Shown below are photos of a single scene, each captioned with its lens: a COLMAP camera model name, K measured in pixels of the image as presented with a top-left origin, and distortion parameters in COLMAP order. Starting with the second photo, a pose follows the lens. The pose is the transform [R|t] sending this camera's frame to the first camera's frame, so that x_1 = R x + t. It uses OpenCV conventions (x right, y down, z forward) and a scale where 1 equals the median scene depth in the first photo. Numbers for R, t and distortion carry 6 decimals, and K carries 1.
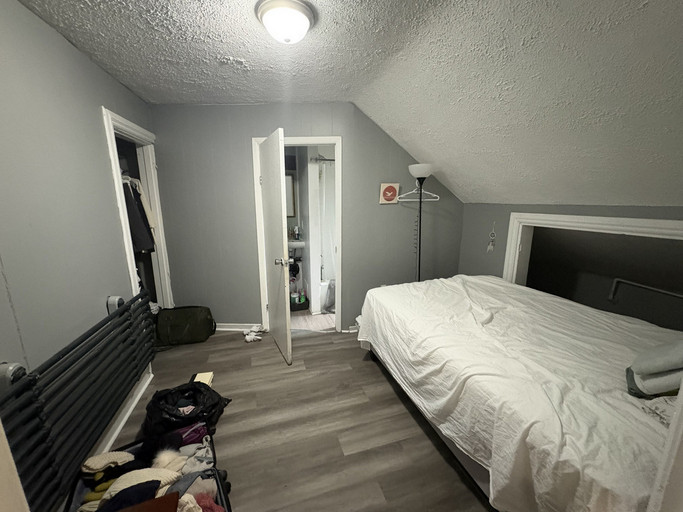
lens RADIAL K [[271.4, 0, 340.3], [0, 271.4, 256.2], [0, 0, 1]] dist [-0.002794, -0.000178]
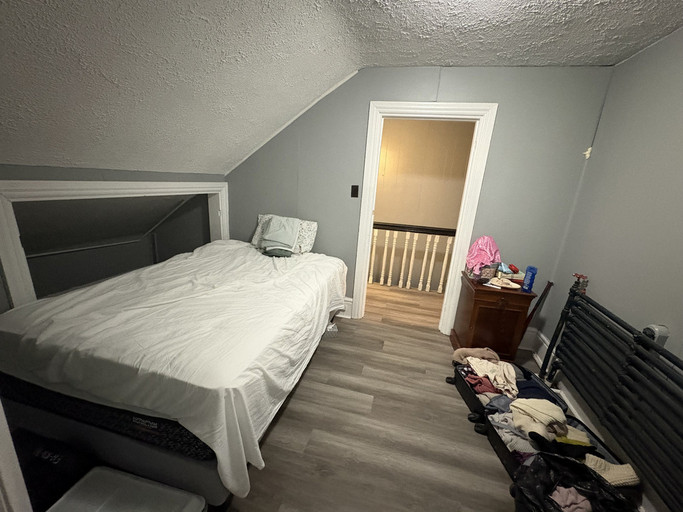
lens RADIAL K [[271.4, 0, 339.5], [0, 271.4, 255.0], [0, 0, 1]] dist [-0.002794, -0.000178]
pose [[-0.854197, -0.184532, 0.486102, -0.290693], [0.047564, 0.903251, 0.426468, -0.313478], [-0.517769, 0.387409, -0.762778, 1.564644]]
